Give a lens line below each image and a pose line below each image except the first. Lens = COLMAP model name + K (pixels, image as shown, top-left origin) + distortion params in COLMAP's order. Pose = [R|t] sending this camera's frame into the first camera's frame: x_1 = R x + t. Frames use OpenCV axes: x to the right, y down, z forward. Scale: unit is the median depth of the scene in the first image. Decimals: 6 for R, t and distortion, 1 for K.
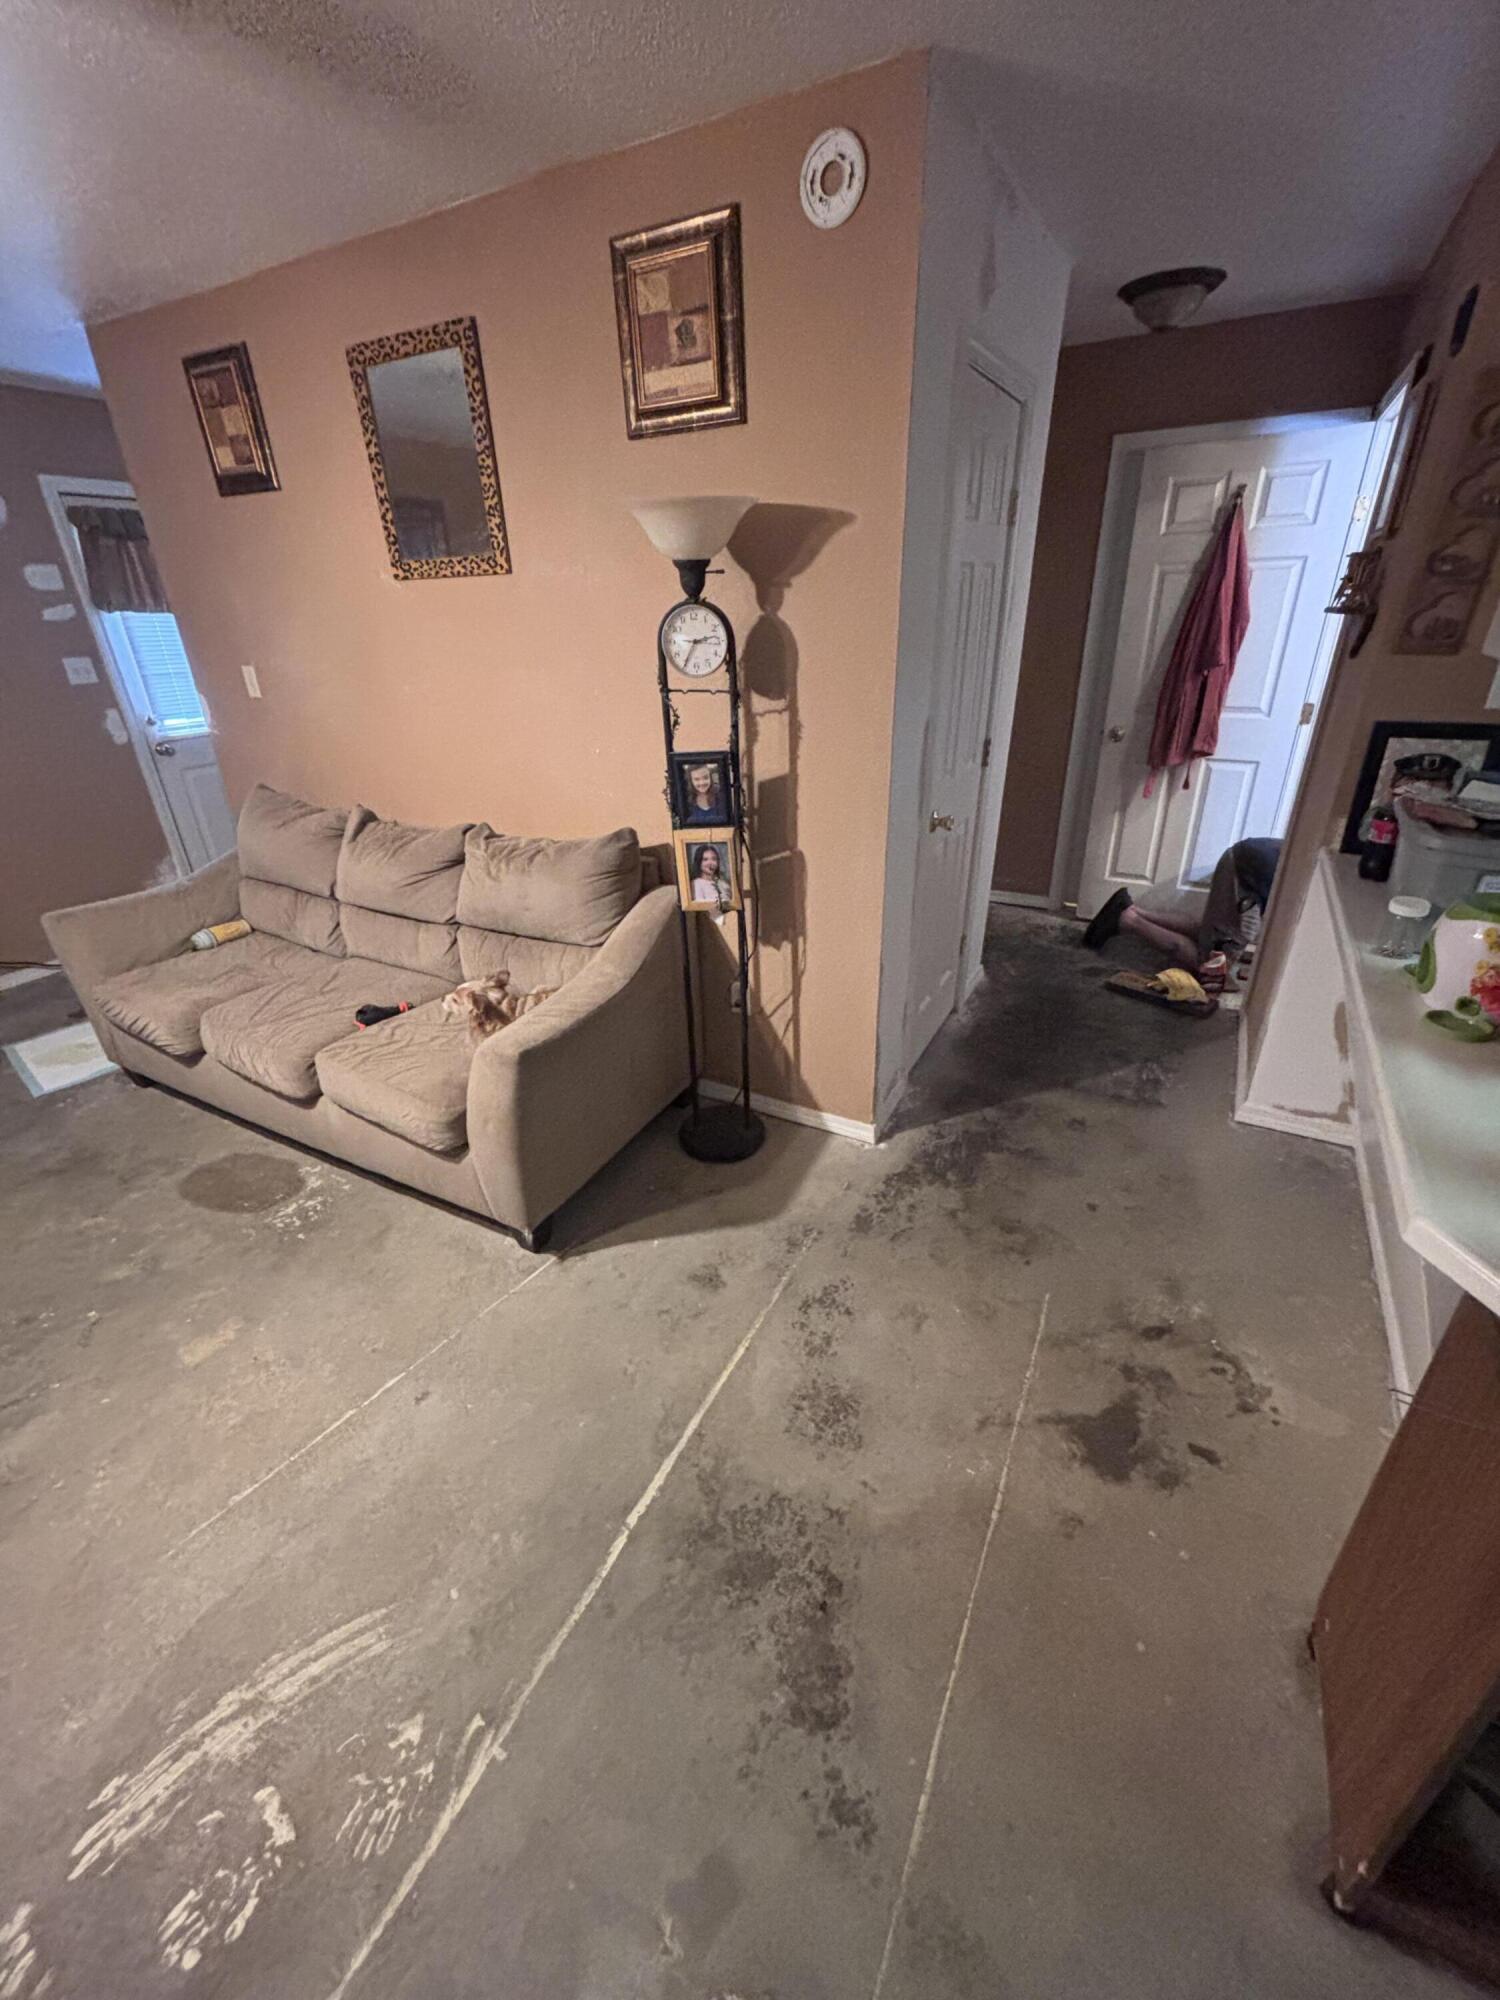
lens RADIAL K [[824.1, 0, 750.0], [0, 824.1, 1000.0], [0, 0, 1]] dist [-0.040820, 0.017399]
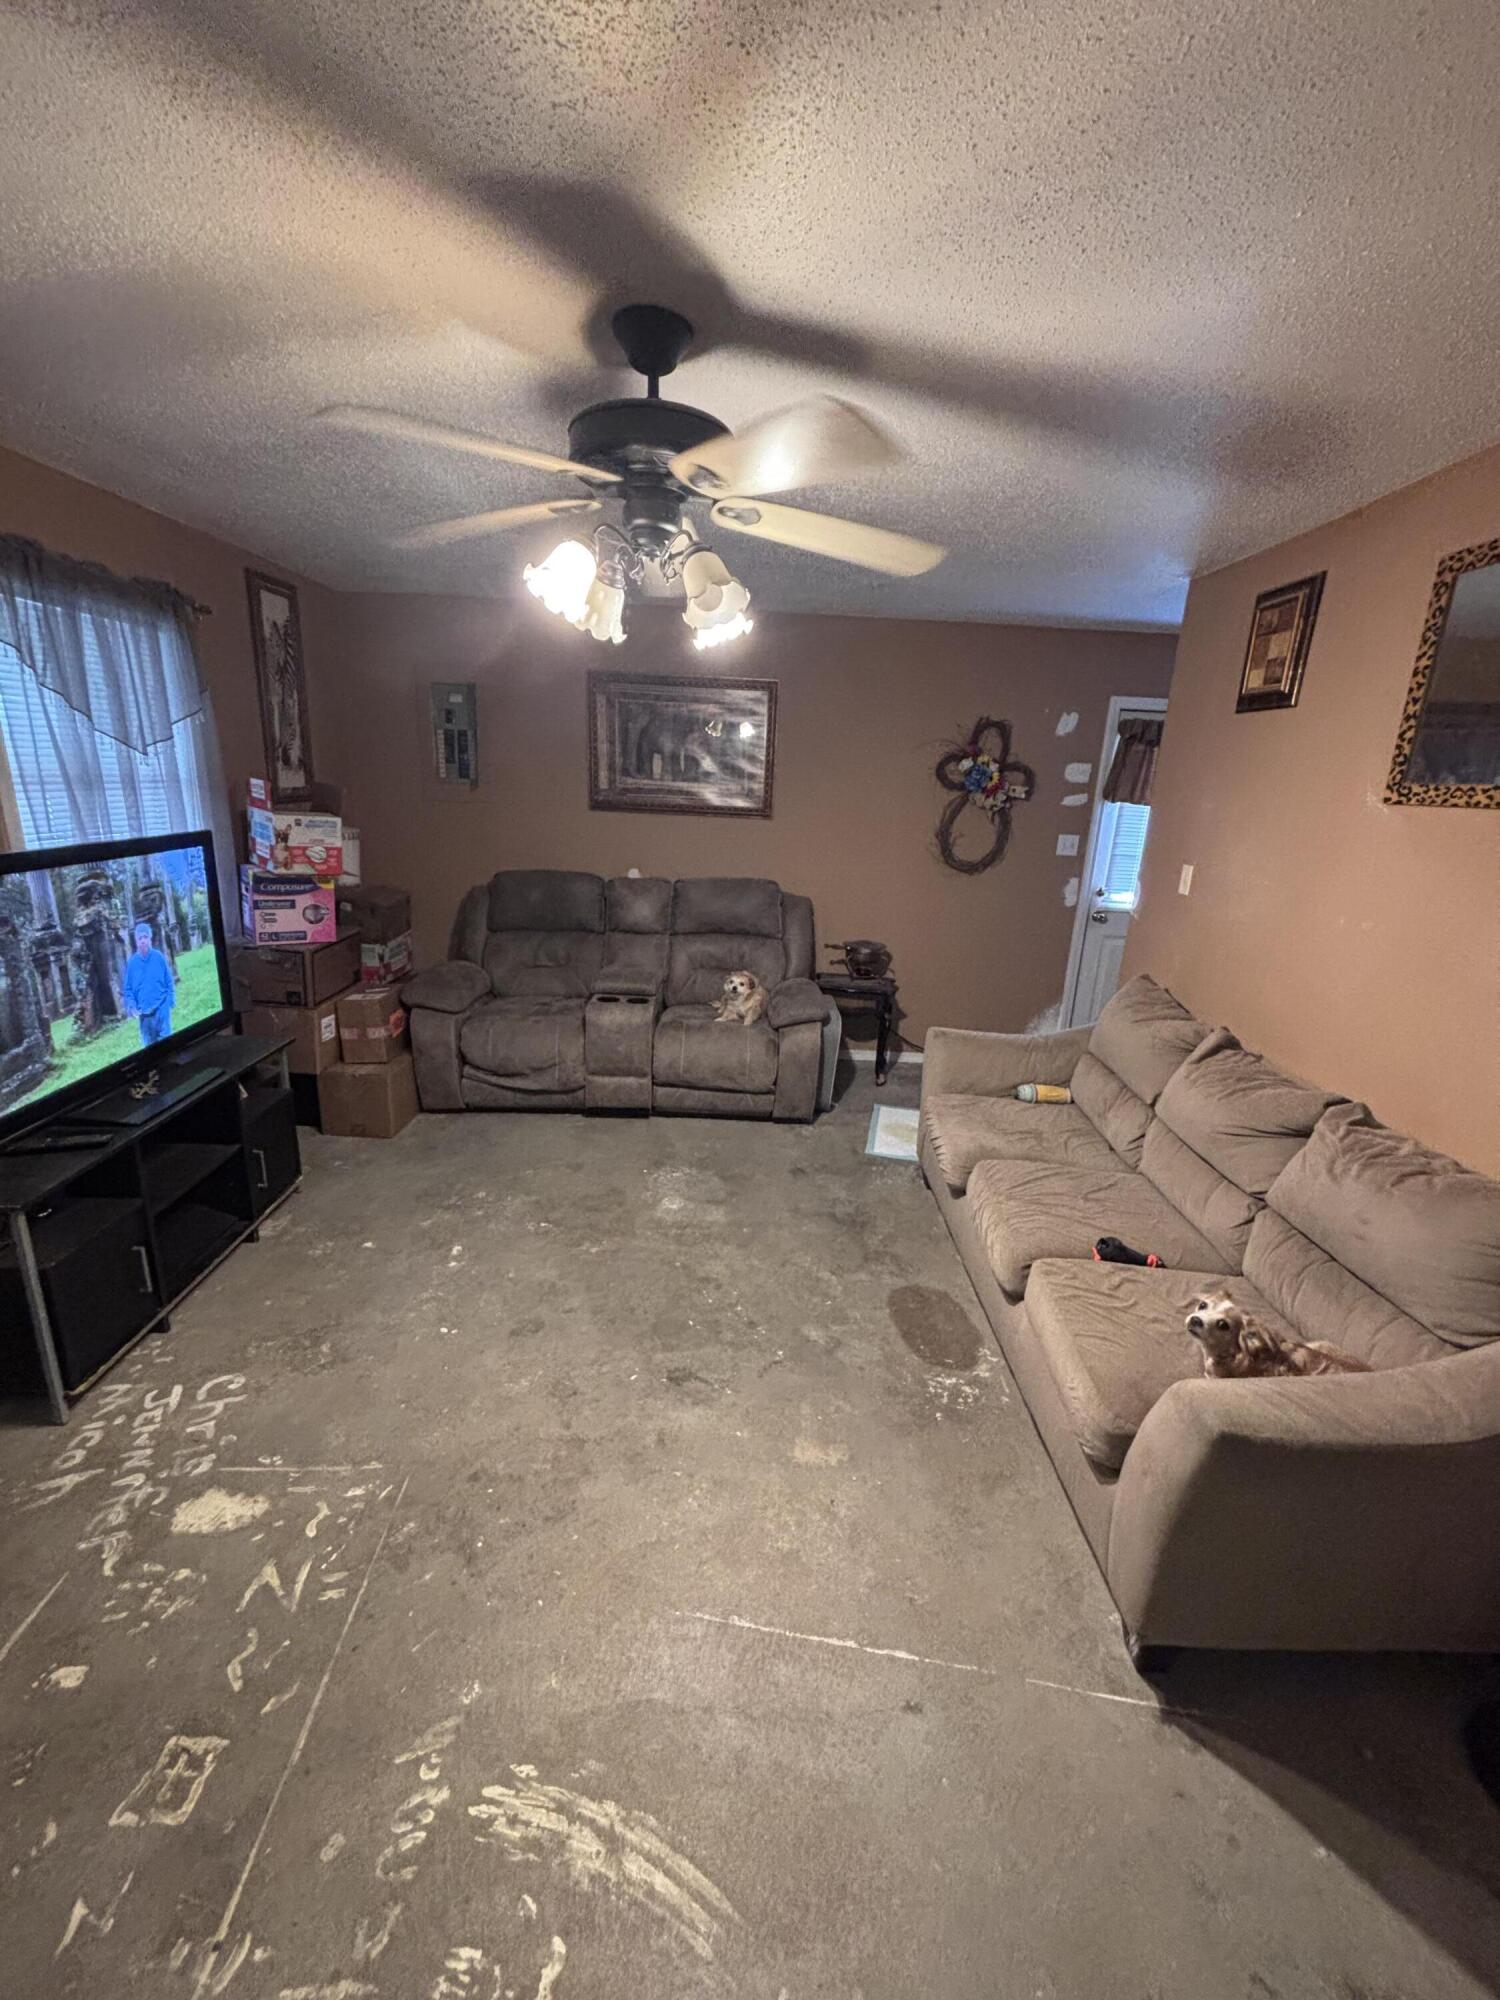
lens RADIAL K [[793.3, 0, 750.0], [0, 793.3, 1000.0], [0, 0, 1]] dist [0.003830, 0.000590]
pose [[0.476785, 0.273665, -0.835334, 0.003141], [-0.432320, 0.900429, 0.048235, -0.082357], [0.765360, 0.338134, 0.547622, 0.098161]]
